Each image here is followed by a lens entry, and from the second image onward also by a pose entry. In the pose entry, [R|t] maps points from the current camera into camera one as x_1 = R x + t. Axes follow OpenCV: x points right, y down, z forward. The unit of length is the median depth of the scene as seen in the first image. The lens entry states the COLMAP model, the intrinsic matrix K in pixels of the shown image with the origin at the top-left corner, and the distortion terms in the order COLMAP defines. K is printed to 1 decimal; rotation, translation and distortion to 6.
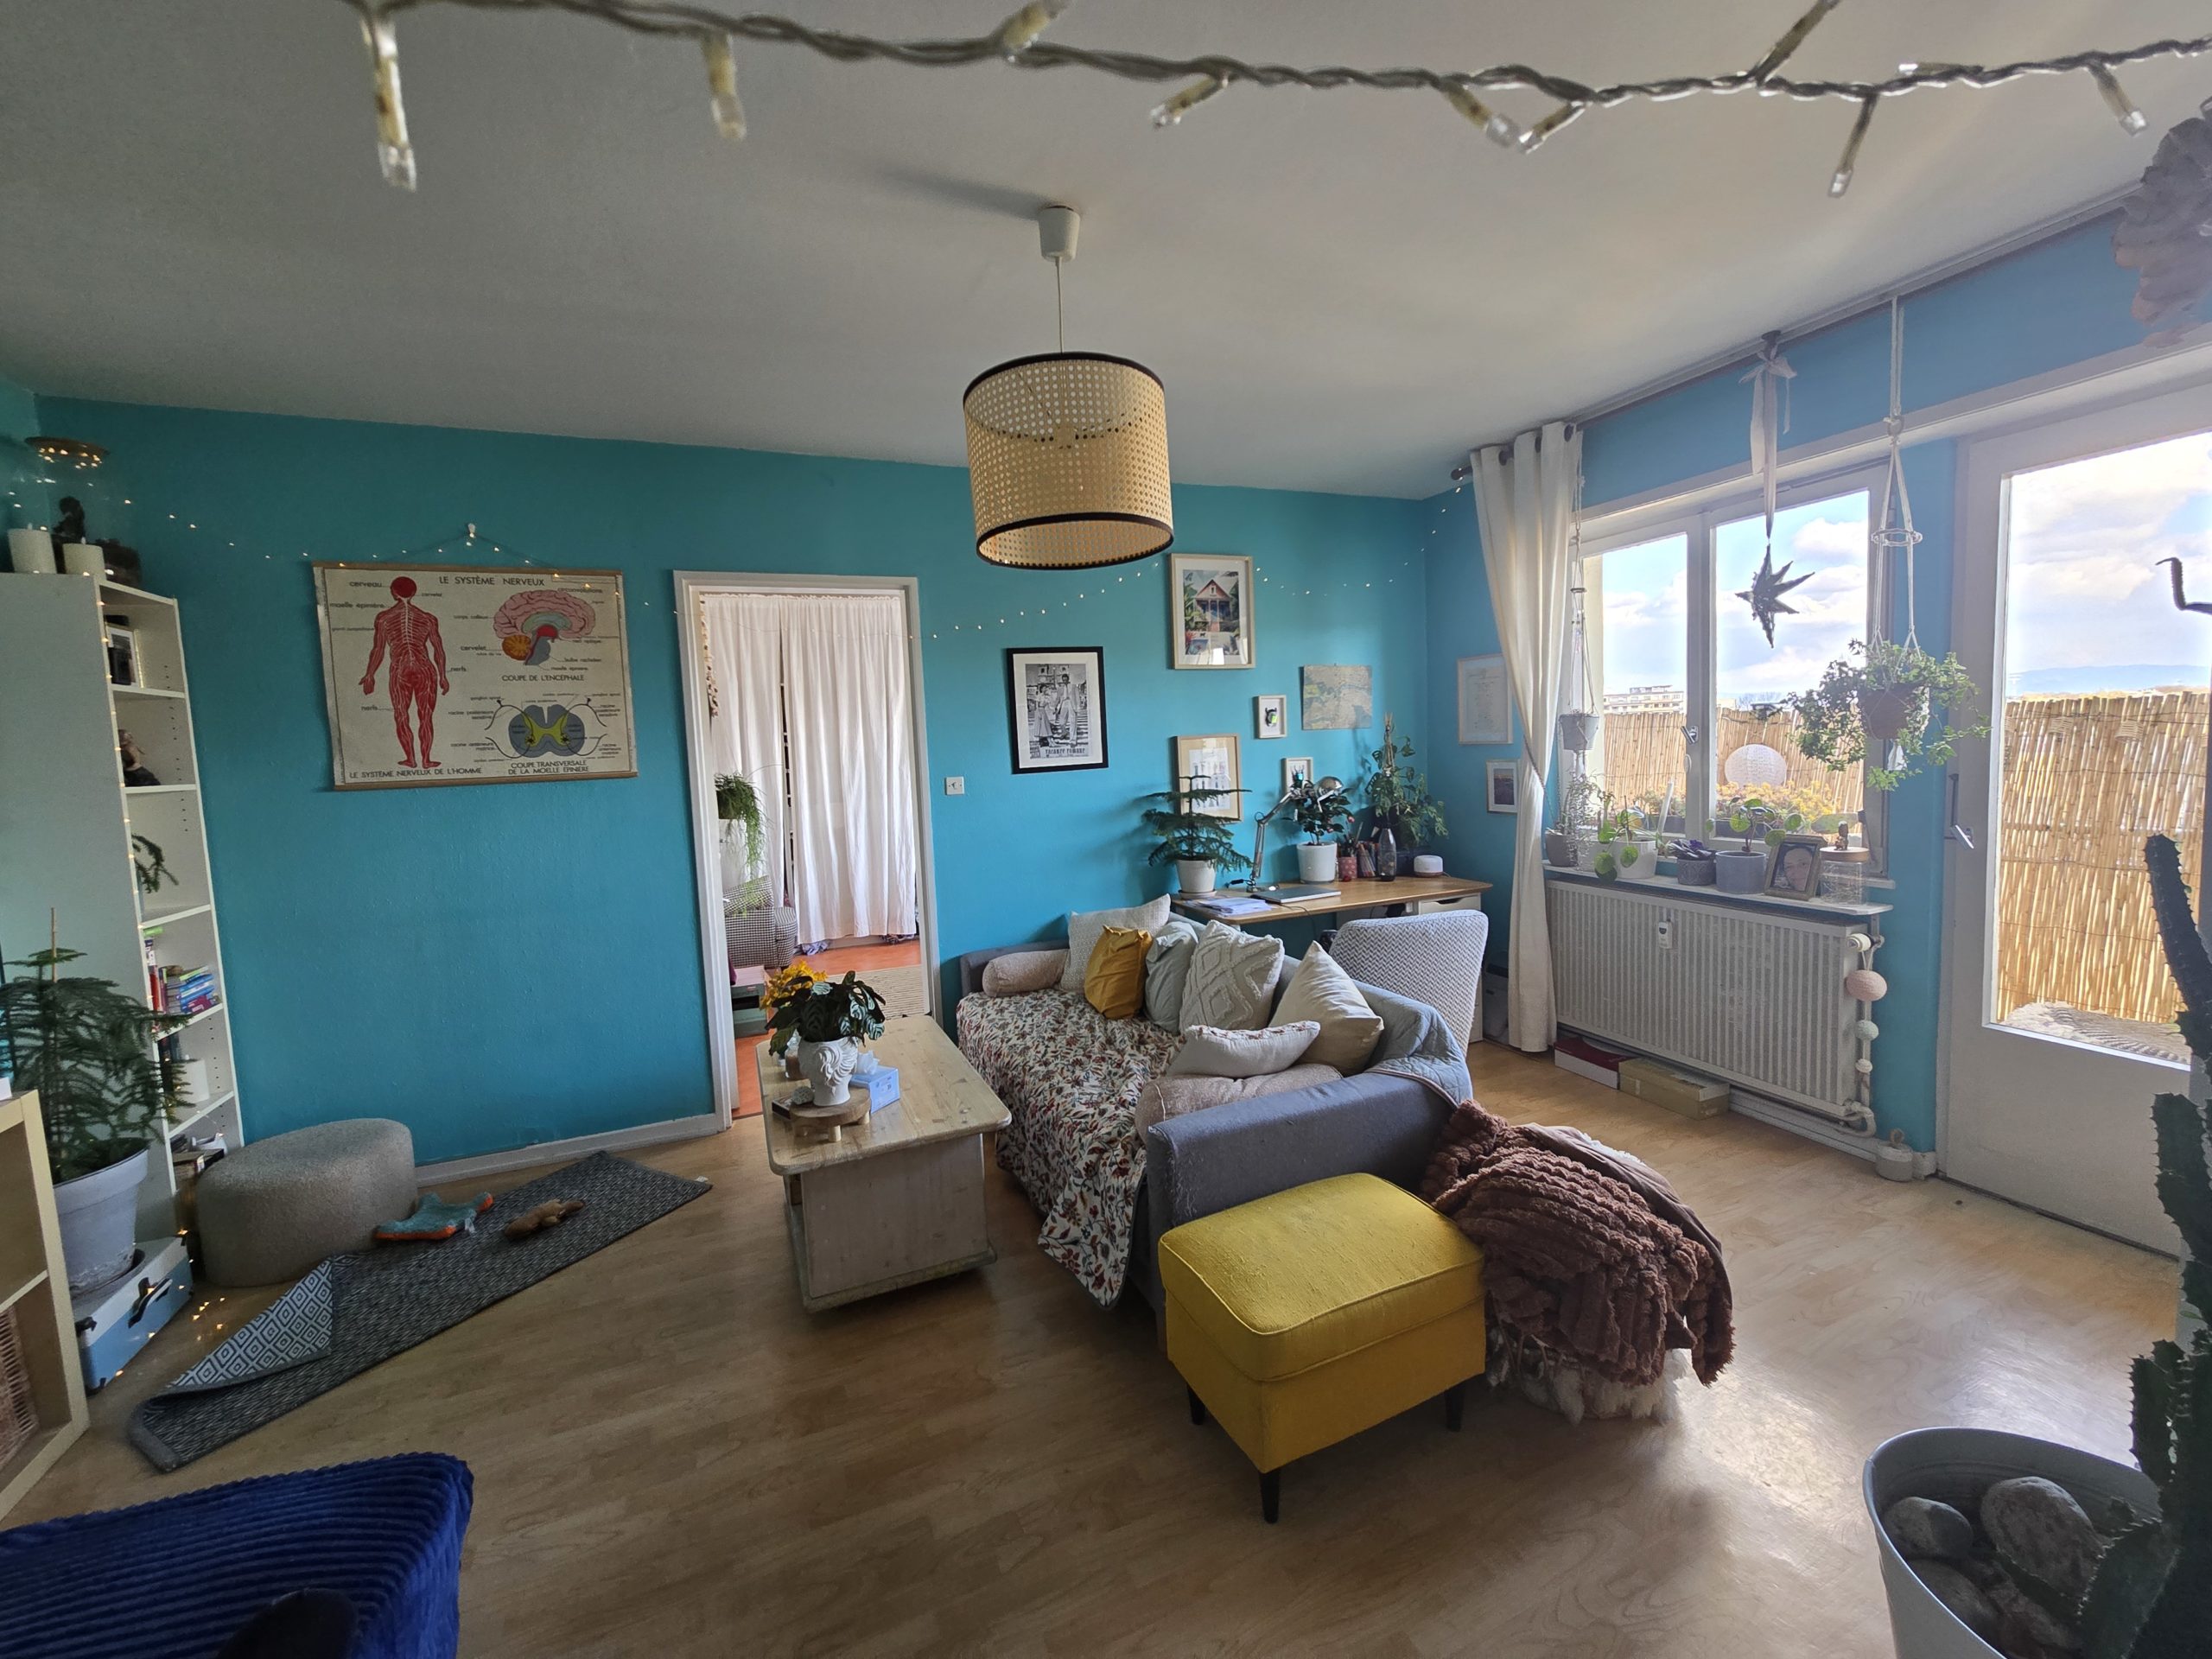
lens RADIAL K [[899.9, 0, 1118.0], [0, 899.9, 814.7], [0, 0, 1]] dist [-0.000868, 0.000222]
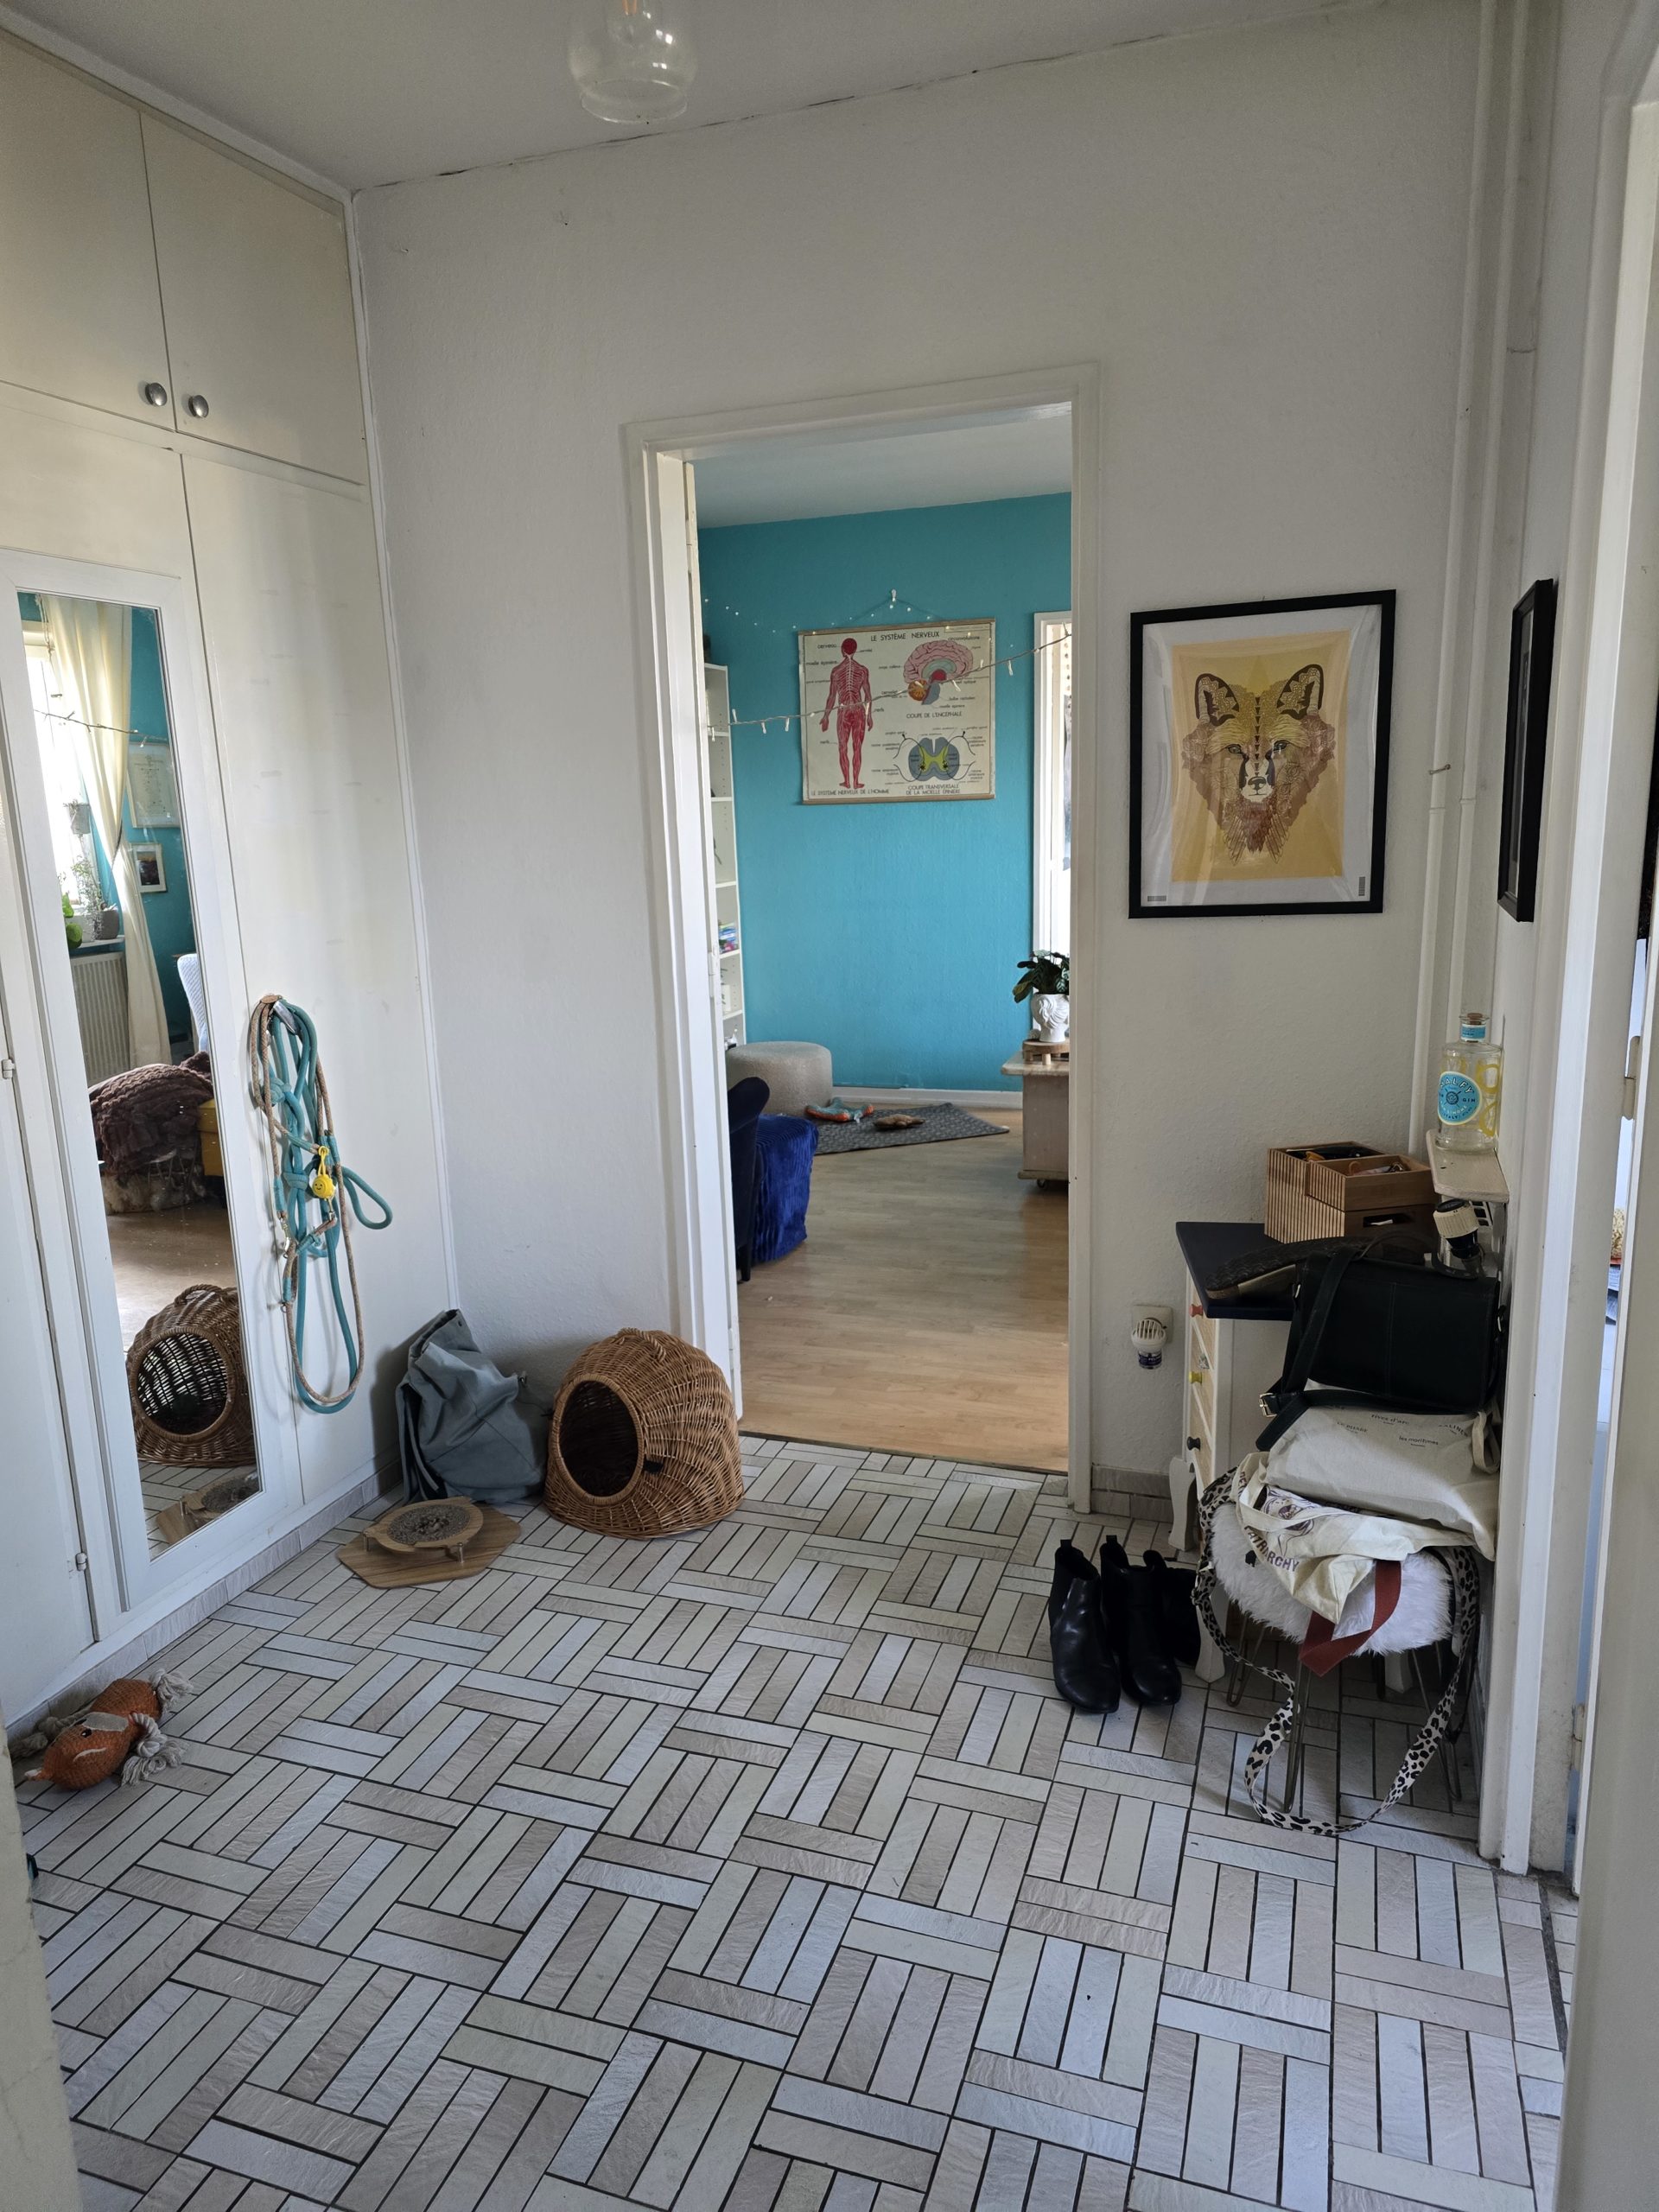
lens RADIAL K [[1478.8, 0, 831.8], [0, 1478.8, 1107.8], [0, 0, 1]] dist [0.004238, 0.000239]
pose [[0.751550, 0.153725, -0.641514, 0.644412], [-0.048282, 0.982679, 0.178914, 0.020528], [0.657906, -0.103489, 0.745955, -0.663720]]
